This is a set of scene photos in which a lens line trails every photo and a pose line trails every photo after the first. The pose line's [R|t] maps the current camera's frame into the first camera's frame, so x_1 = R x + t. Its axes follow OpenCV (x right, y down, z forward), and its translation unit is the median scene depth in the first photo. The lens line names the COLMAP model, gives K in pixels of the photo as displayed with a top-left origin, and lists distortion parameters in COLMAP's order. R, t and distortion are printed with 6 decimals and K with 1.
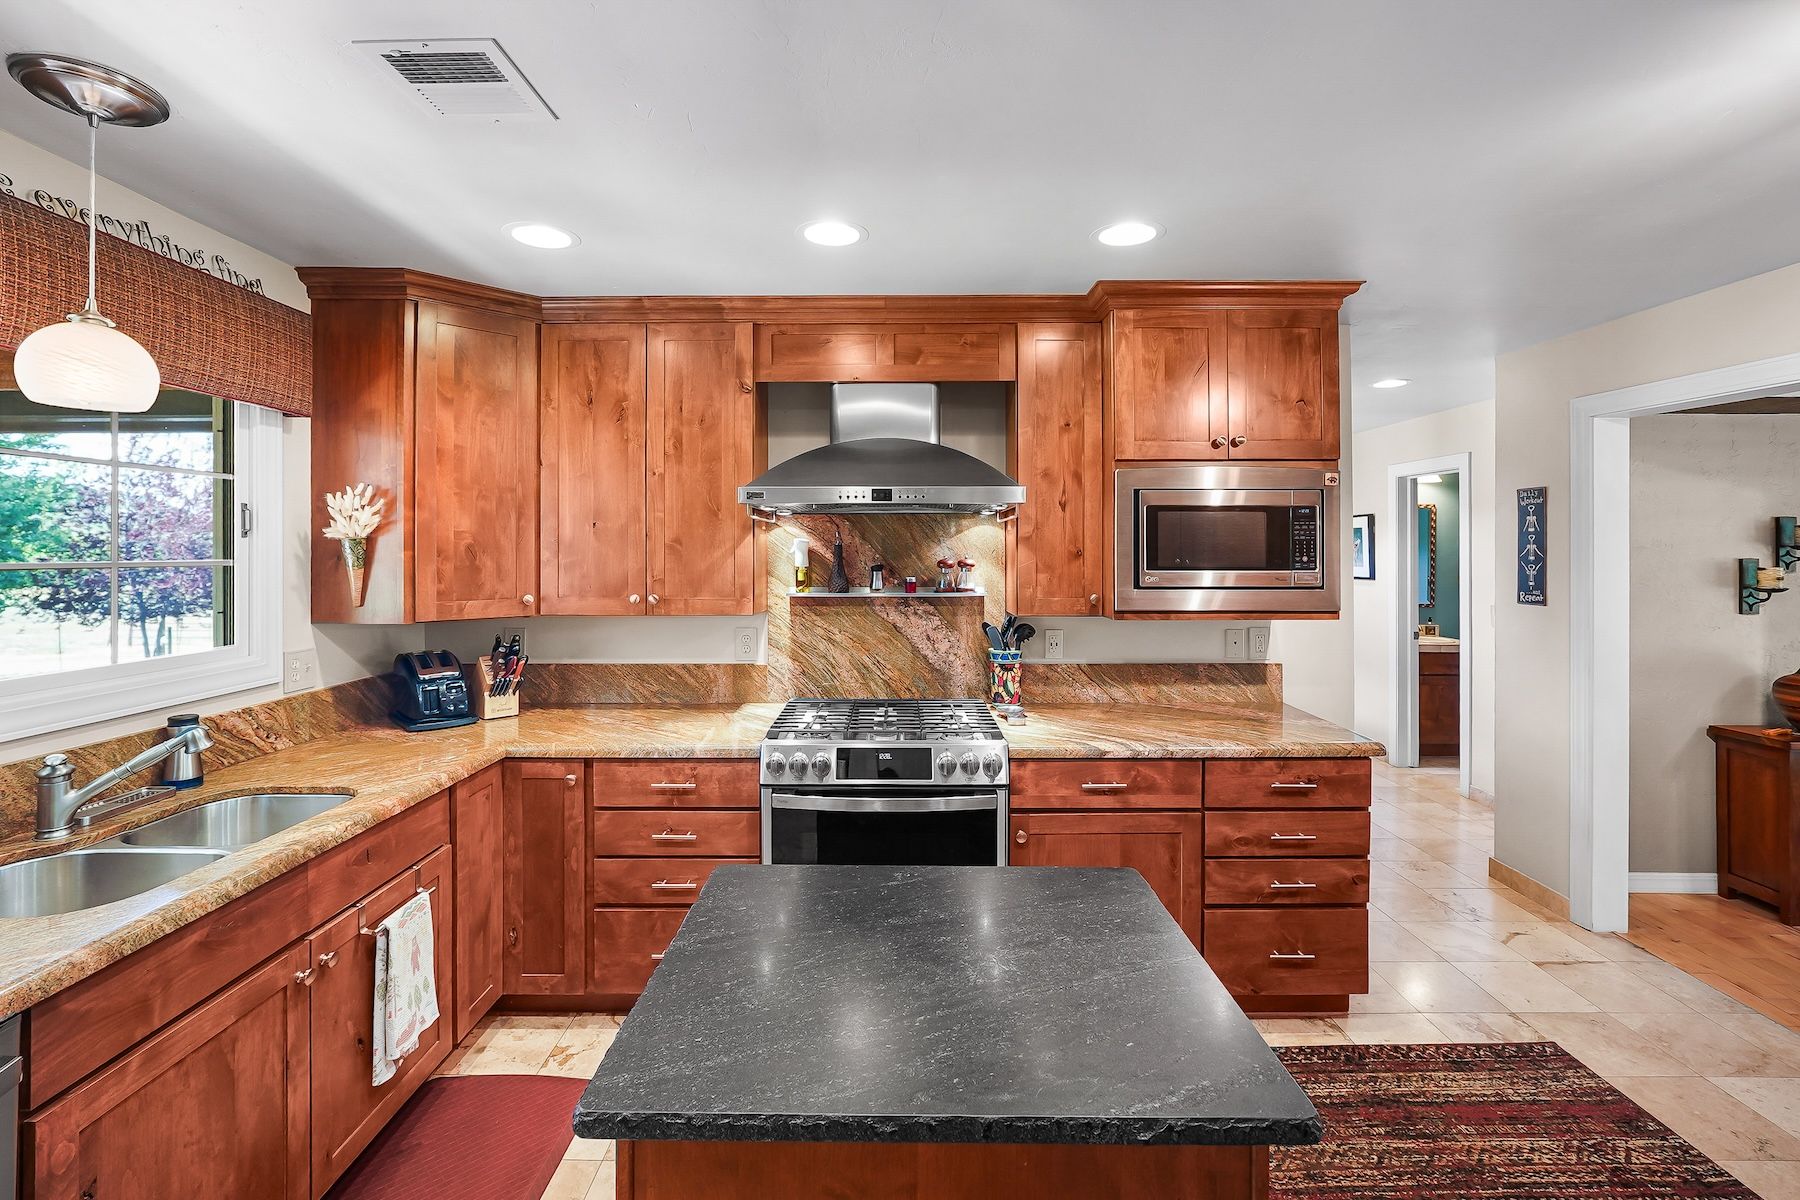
lens RADIAL K [[791.0, 0, 885.6], [0, 791.0, 548.9], [0, 0, 1]] dist [-0.005664, 0.000217]
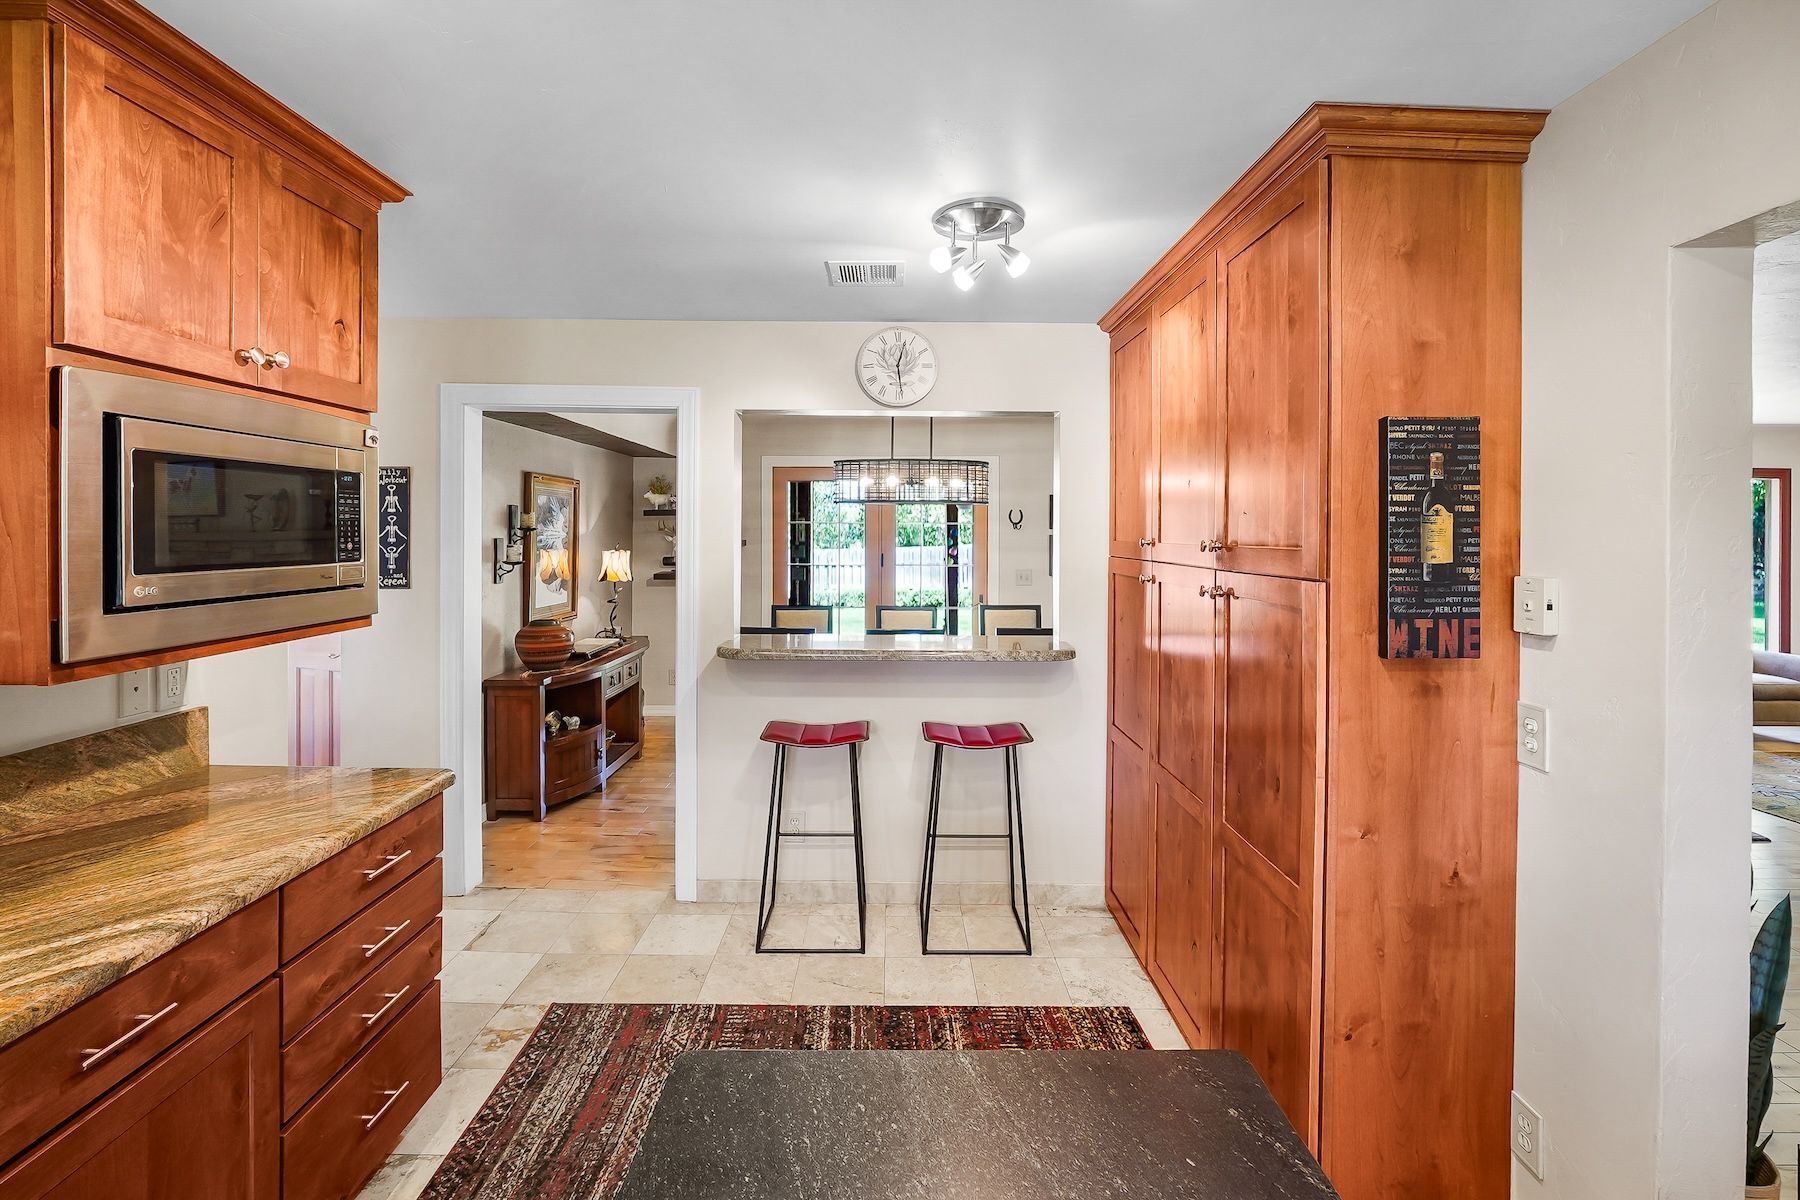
lens RADIAL K [[791.0, 0, 899.4], [0, 791.0, 532.4], [0, 0, 1]] dist [-0.005664, 0.000217]
pose [[-0.016983, -0.003235, 0.999851, -0.190182], [-0.003973, 0.999987, 0.003168, -0.003938], [-0.999848, -0.003918, -0.016996, 0.517592]]
